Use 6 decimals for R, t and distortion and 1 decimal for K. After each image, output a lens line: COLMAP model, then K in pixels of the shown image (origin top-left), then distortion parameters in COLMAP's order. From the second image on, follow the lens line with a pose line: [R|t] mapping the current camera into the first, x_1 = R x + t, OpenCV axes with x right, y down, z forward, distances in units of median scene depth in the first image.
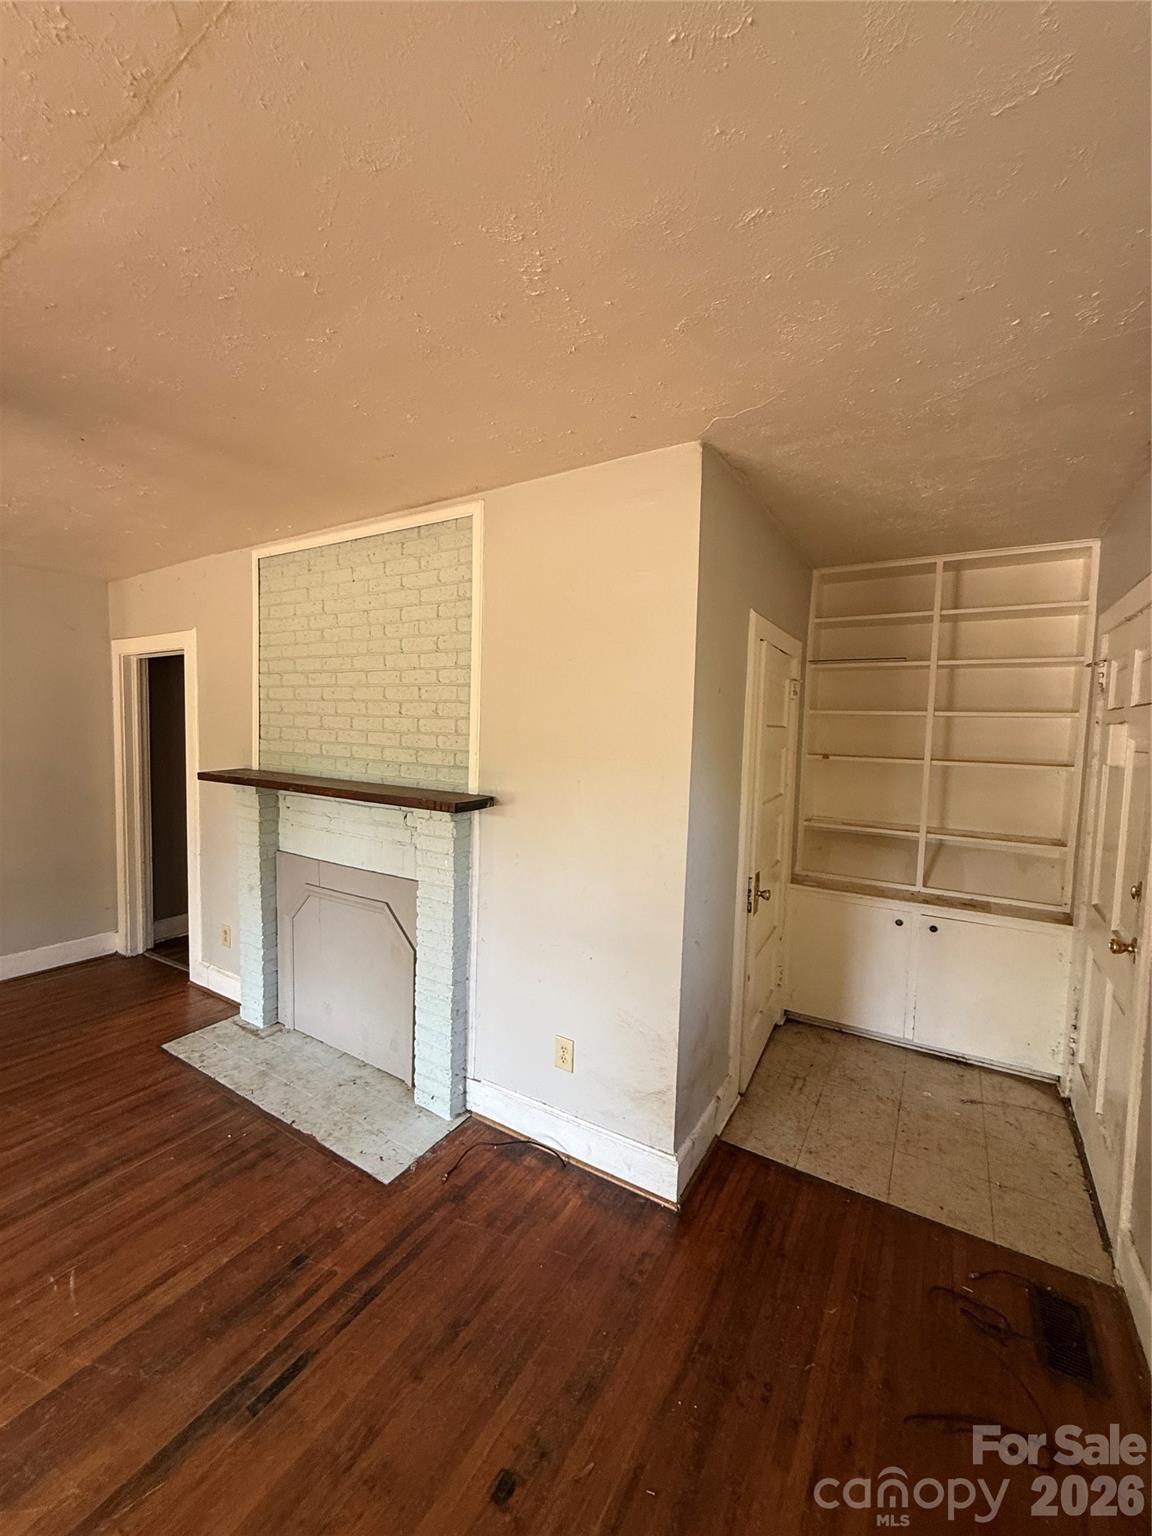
lens RADIAL K [[610.8, 0, 576.2], [0, 610.8, 764.7], [0, 0, 1]] dist [-0.000606, 0.000129]
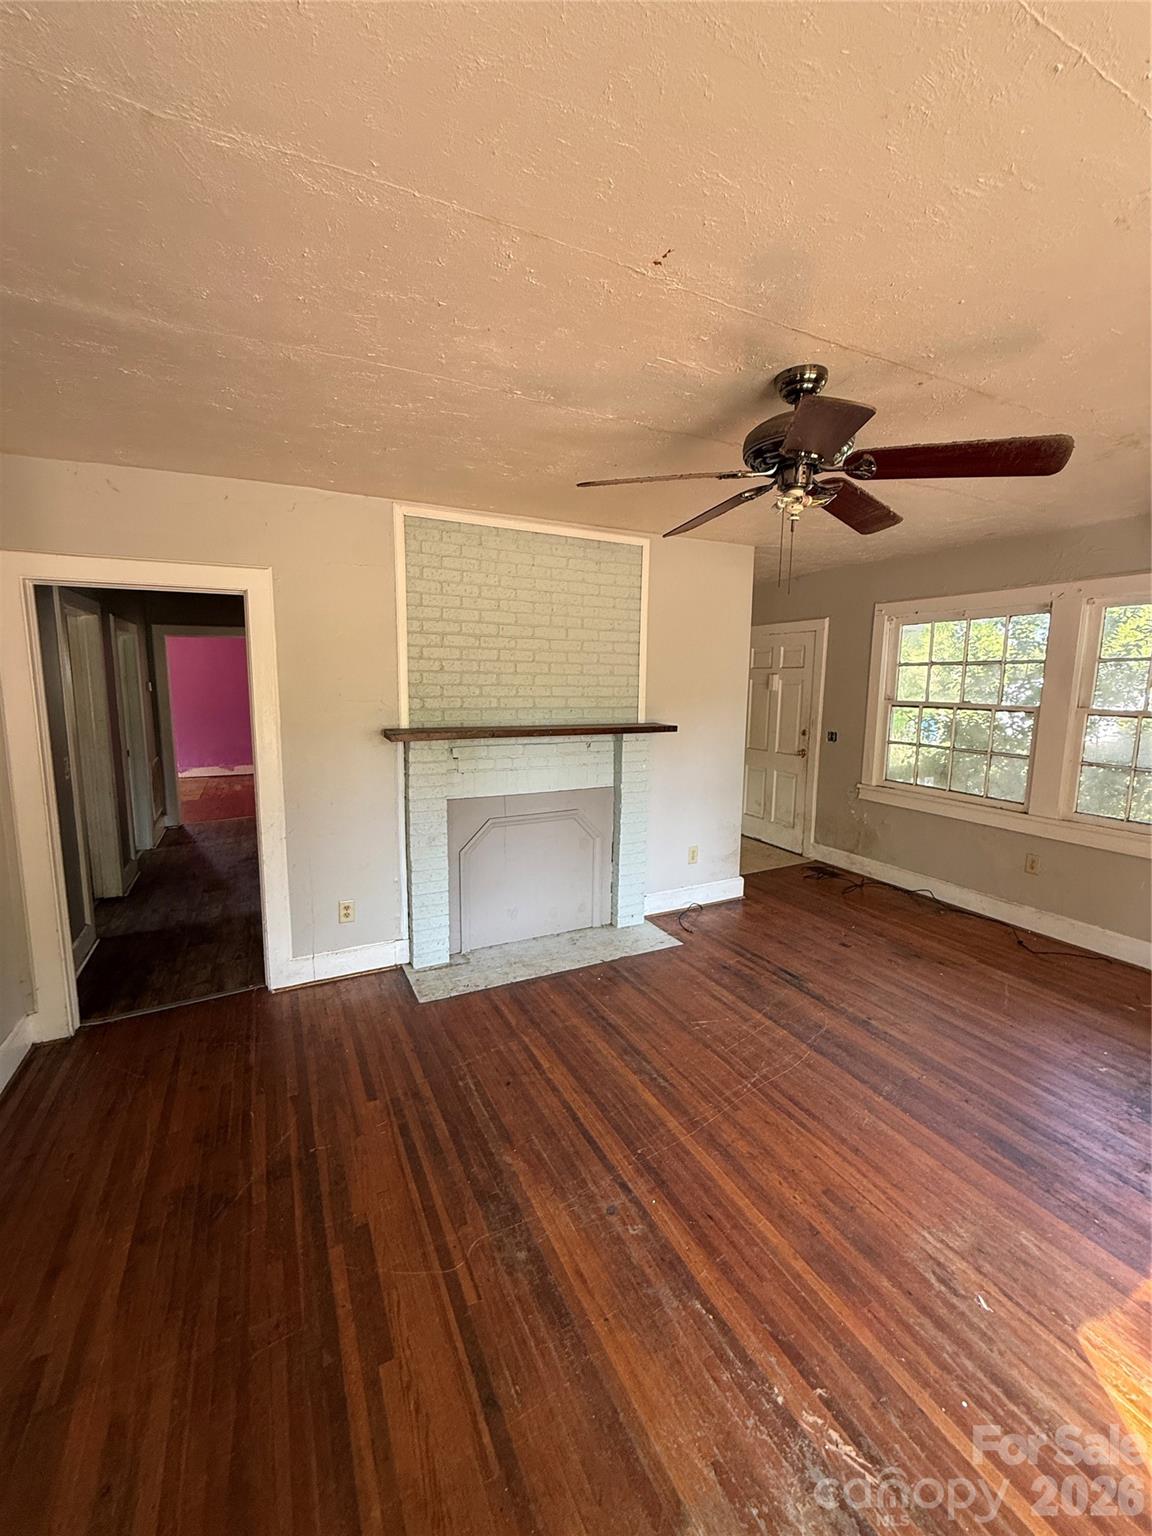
lens RADIAL K [[610.8, 0, 573.6], [0, 610.8, 764.1], [0, 0, 1]] dist [-0.000606, 0.000129]
pose [[0.521156, -0.136801, 0.842426, -1.545111], [0.060912, 0.990515, 0.123167, -0.050607], [-0.851285, -0.012876, 0.524546, 0.289953]]
